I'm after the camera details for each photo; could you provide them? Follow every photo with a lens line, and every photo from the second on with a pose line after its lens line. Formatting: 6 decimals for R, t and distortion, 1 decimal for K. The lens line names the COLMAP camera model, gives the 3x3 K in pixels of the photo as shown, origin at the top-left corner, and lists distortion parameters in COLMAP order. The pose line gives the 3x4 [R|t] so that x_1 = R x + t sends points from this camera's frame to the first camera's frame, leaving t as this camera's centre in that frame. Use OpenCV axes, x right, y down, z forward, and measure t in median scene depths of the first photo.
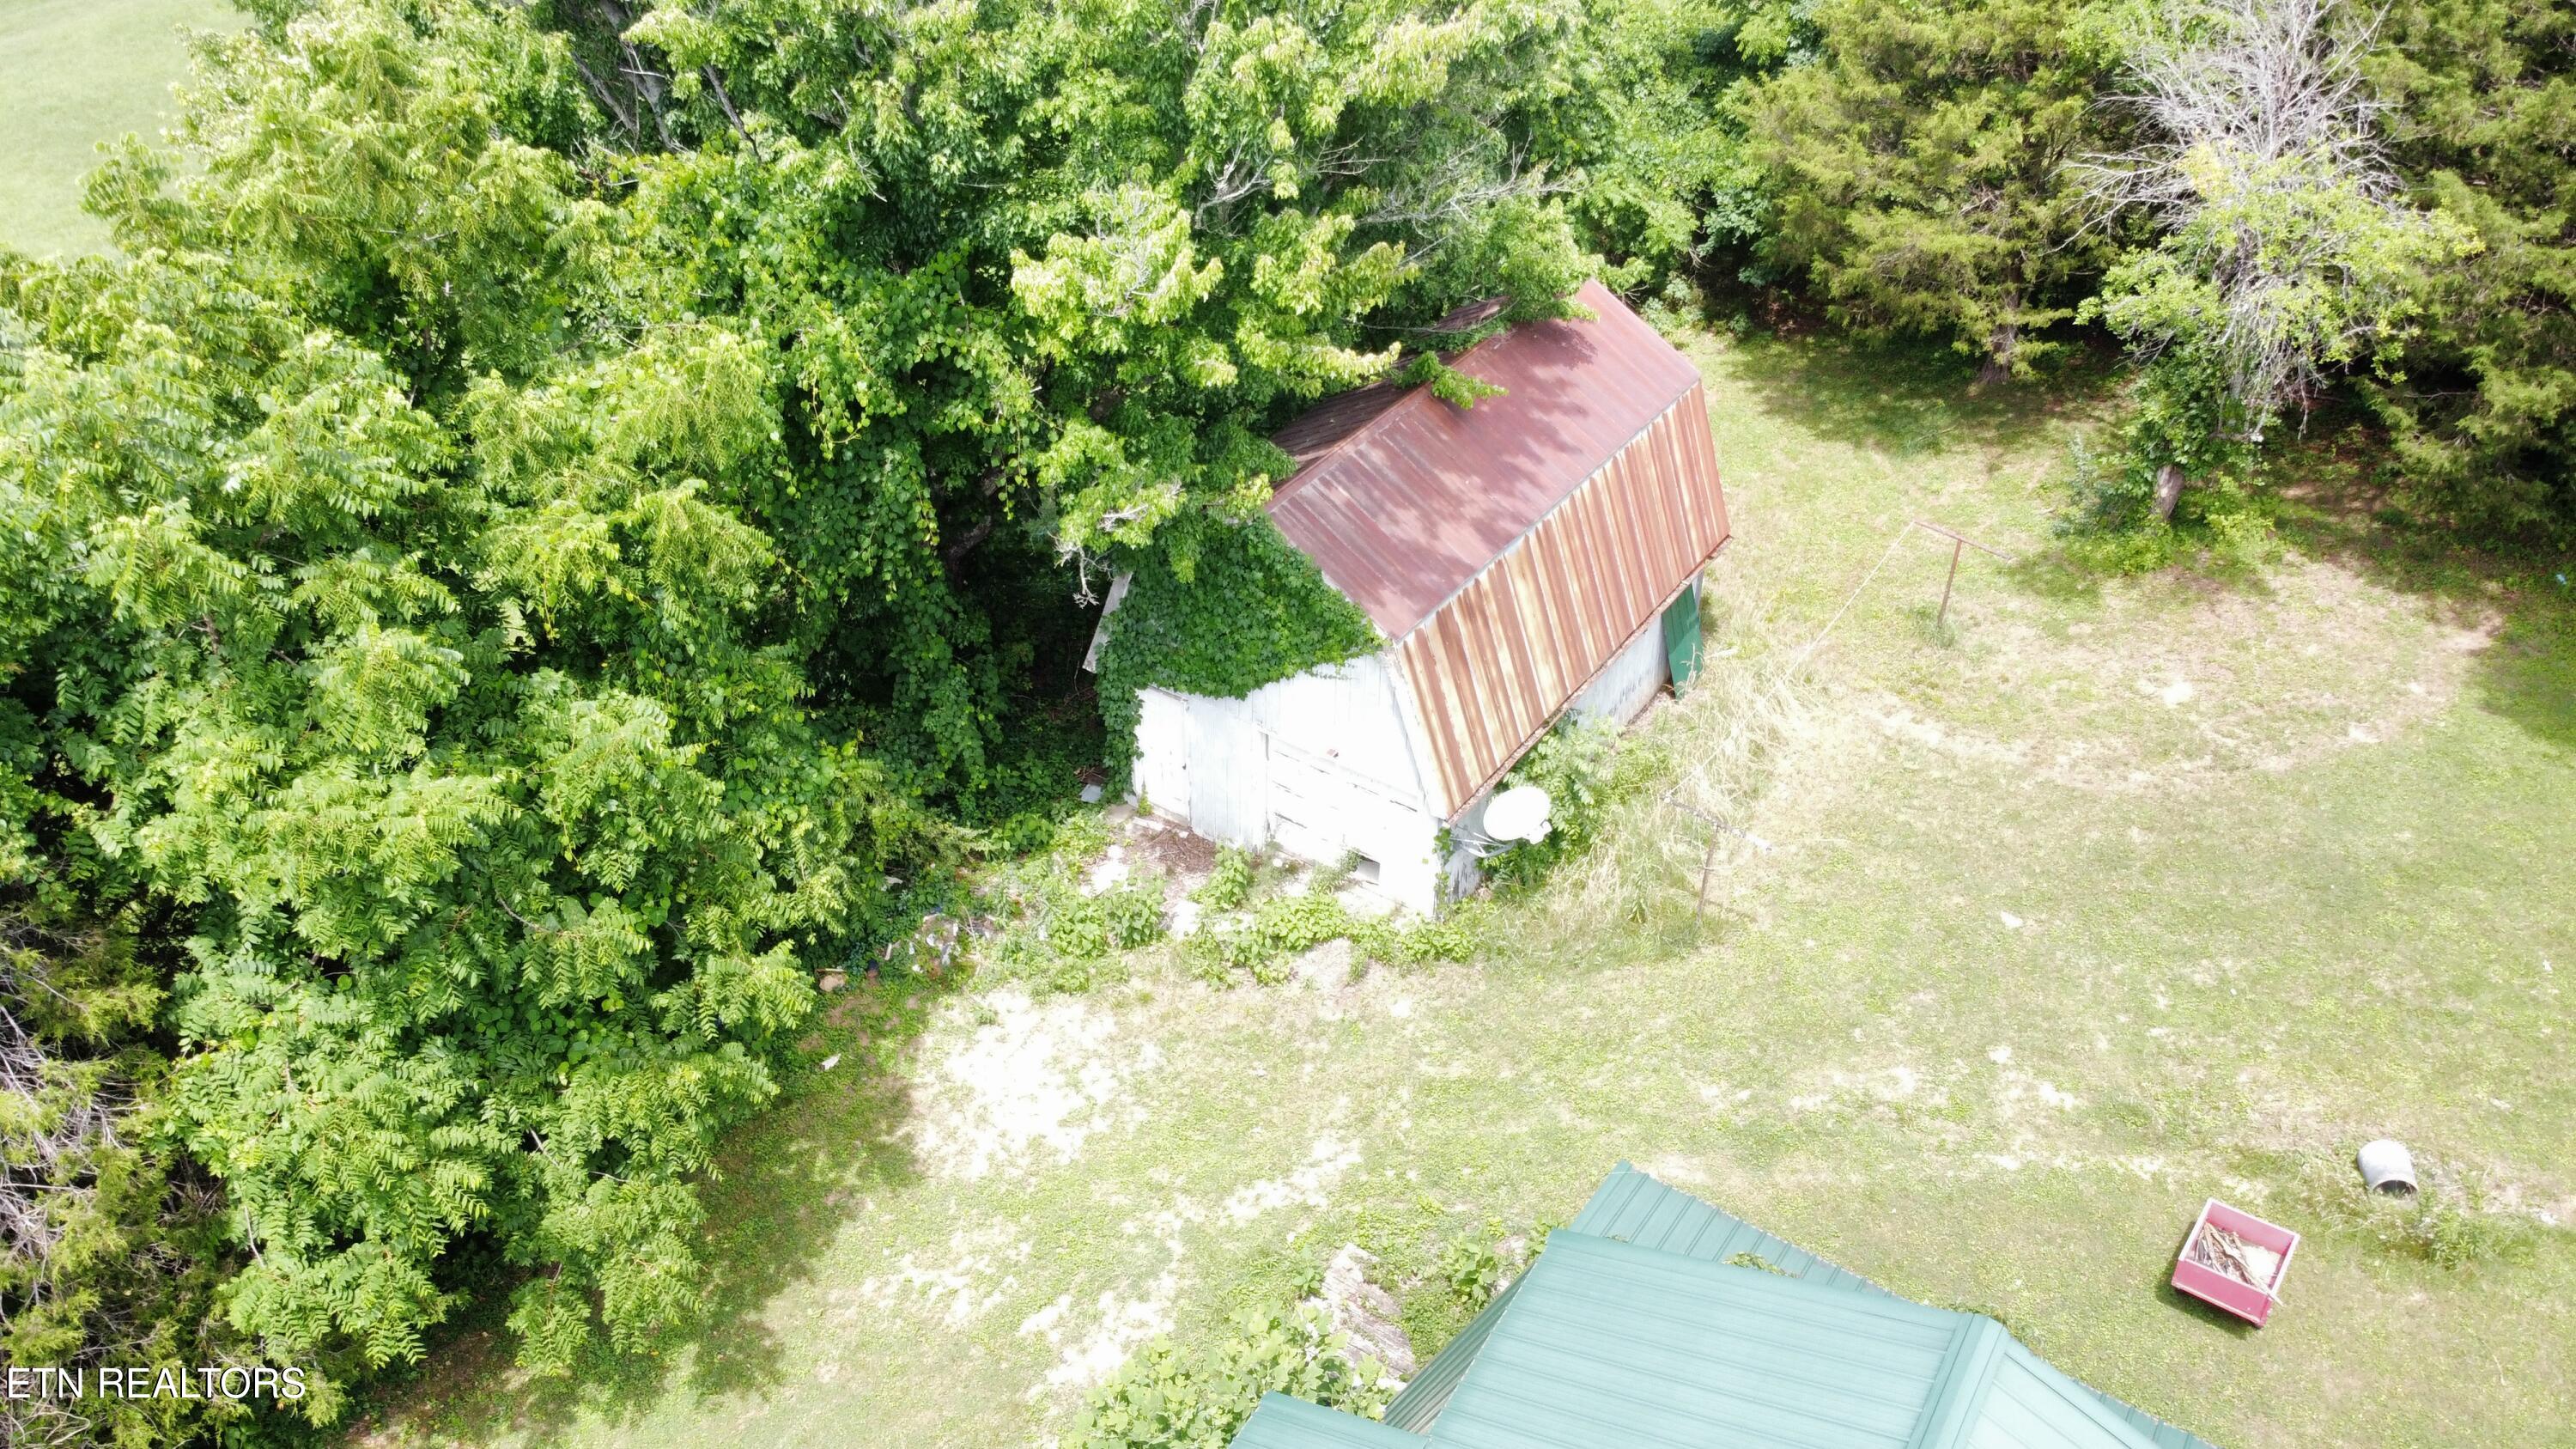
lens RADIAL K [[2072.7, 0, 1288.0], [0, 2072.7, 724.5], [0, 0, 1]] dist [0.003629, 0.004164]
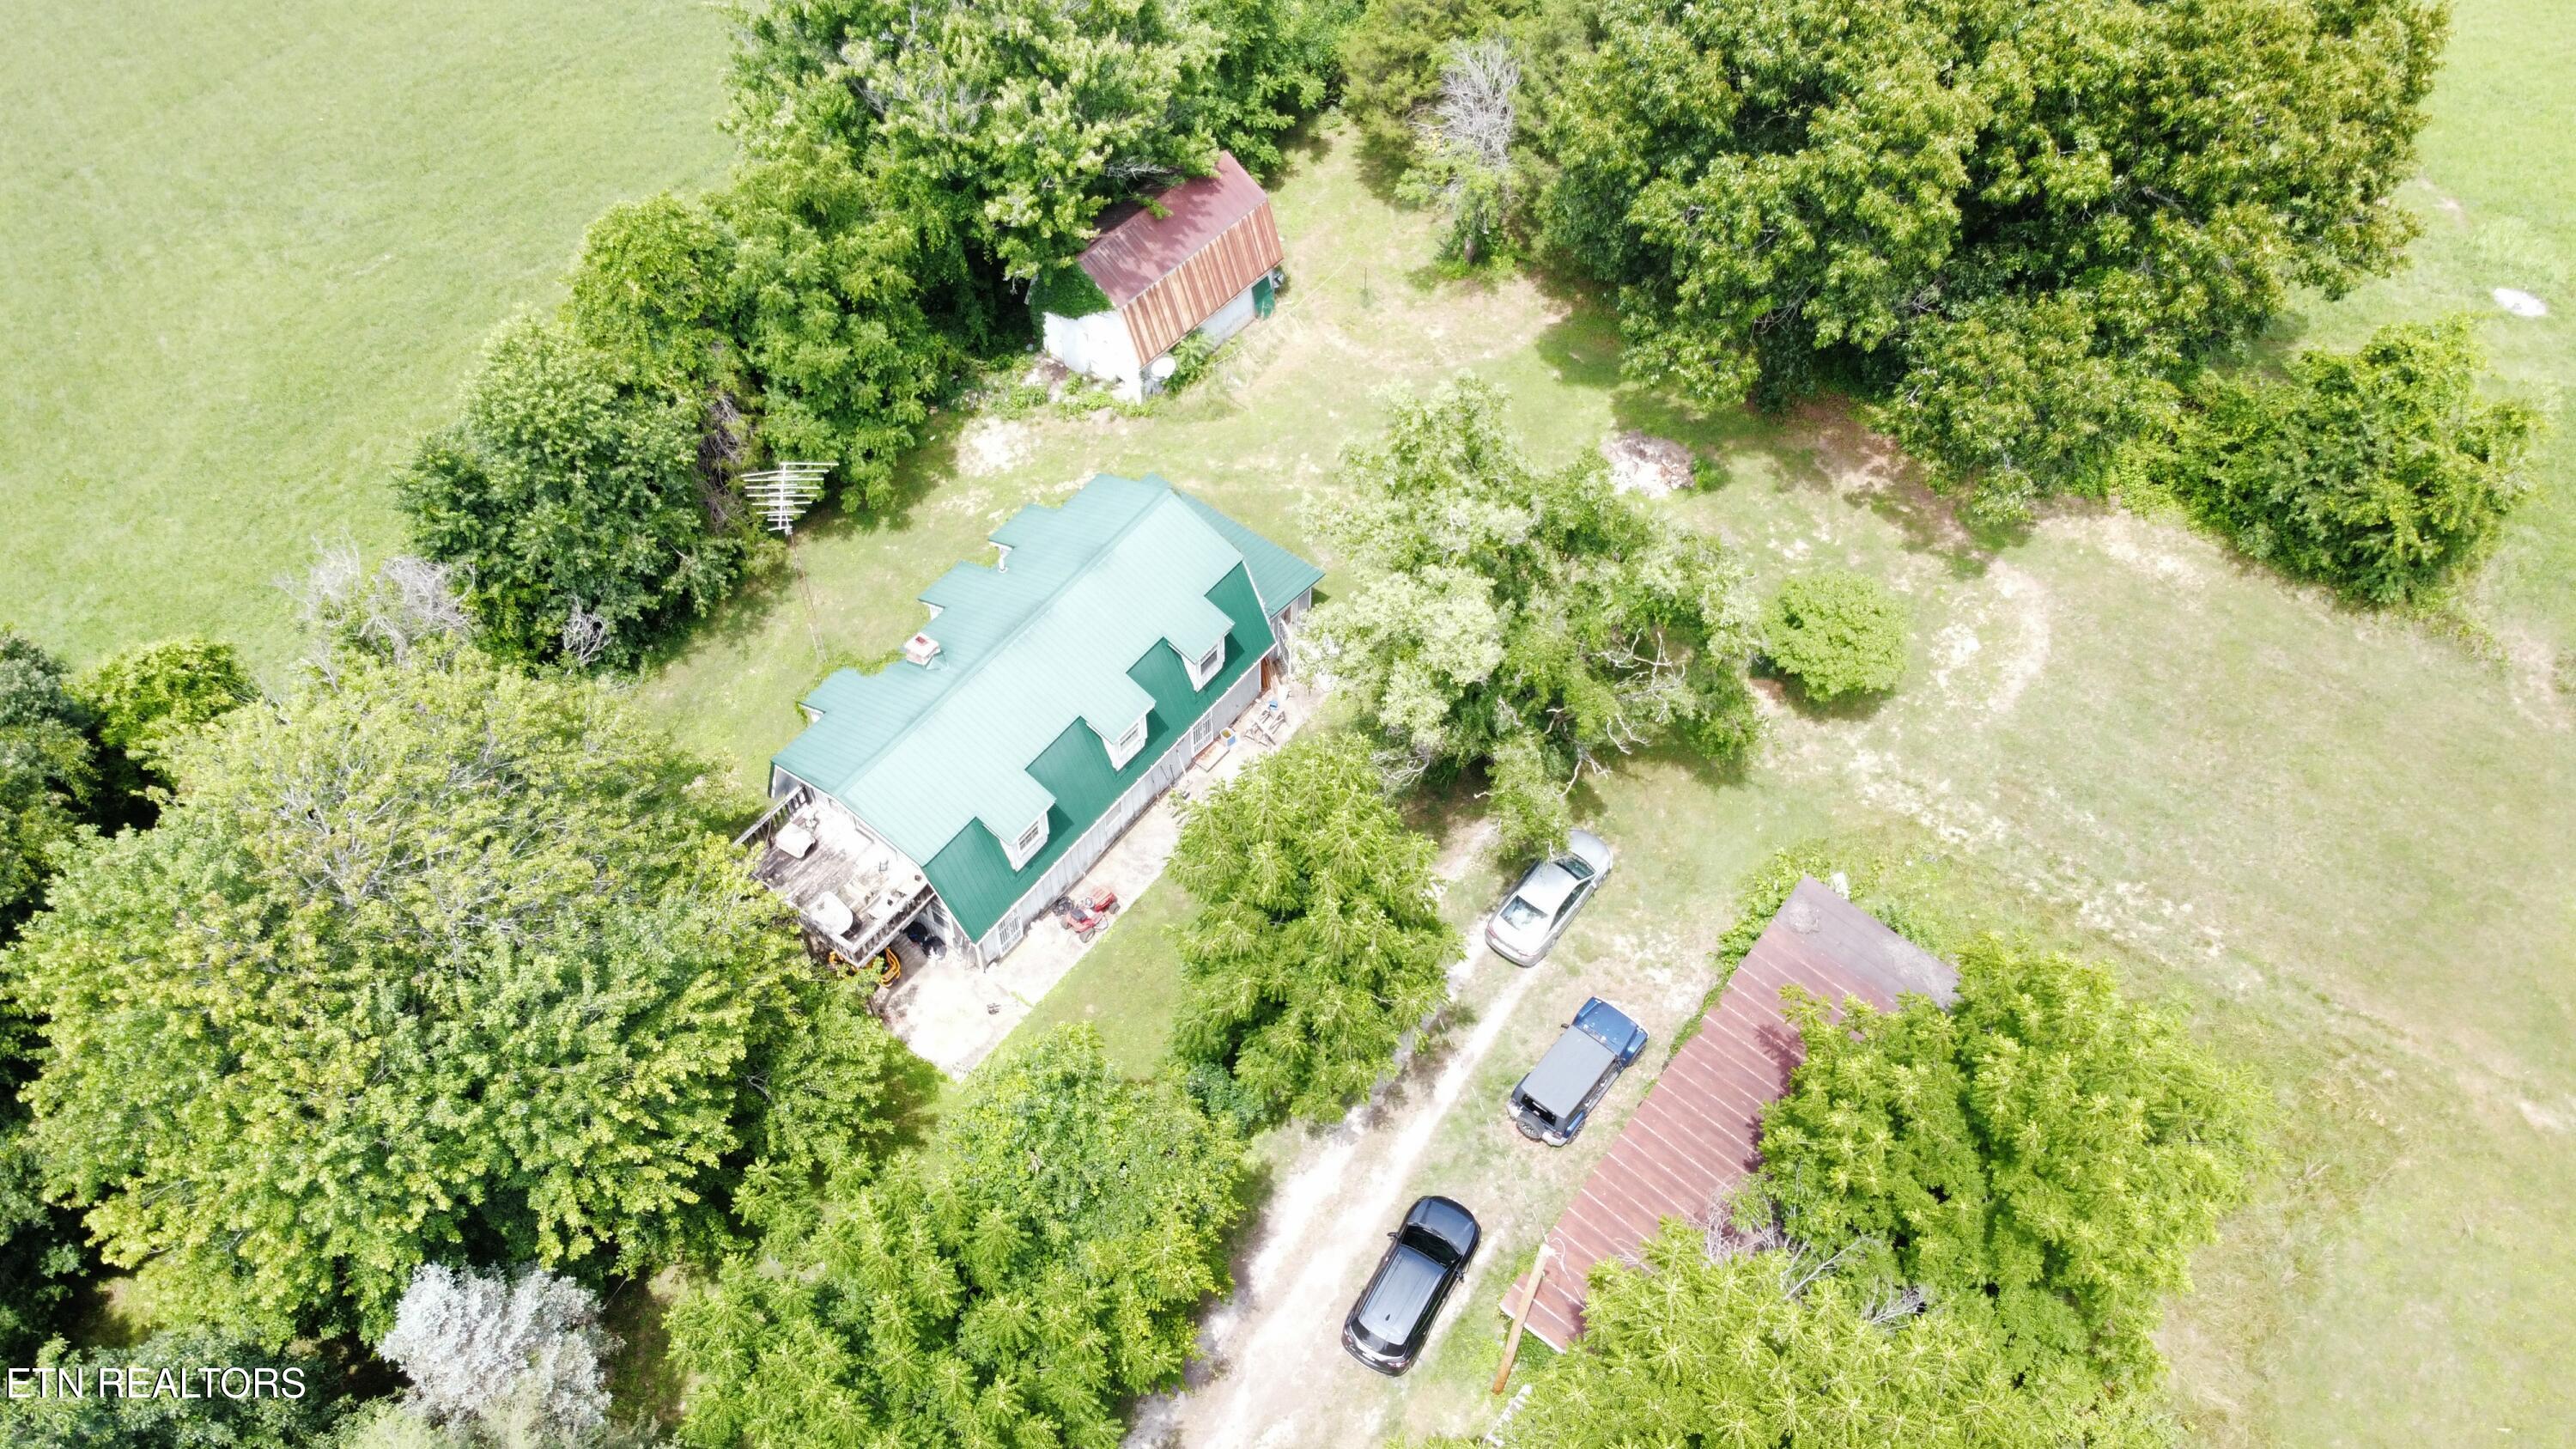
lens RADIAL K [[2072.7, 0, 1288.0], [0, 2072.7, 724.5], [0, 0, 1]] dist [0.003629, 0.004164]
pose [[0.996949, 0.065831, -0.041950, 0.497463], [-0.053689, 0.968363, 0.243704, -0.215801], [0.056666, -0.240708, 0.968942, -2.200945]]
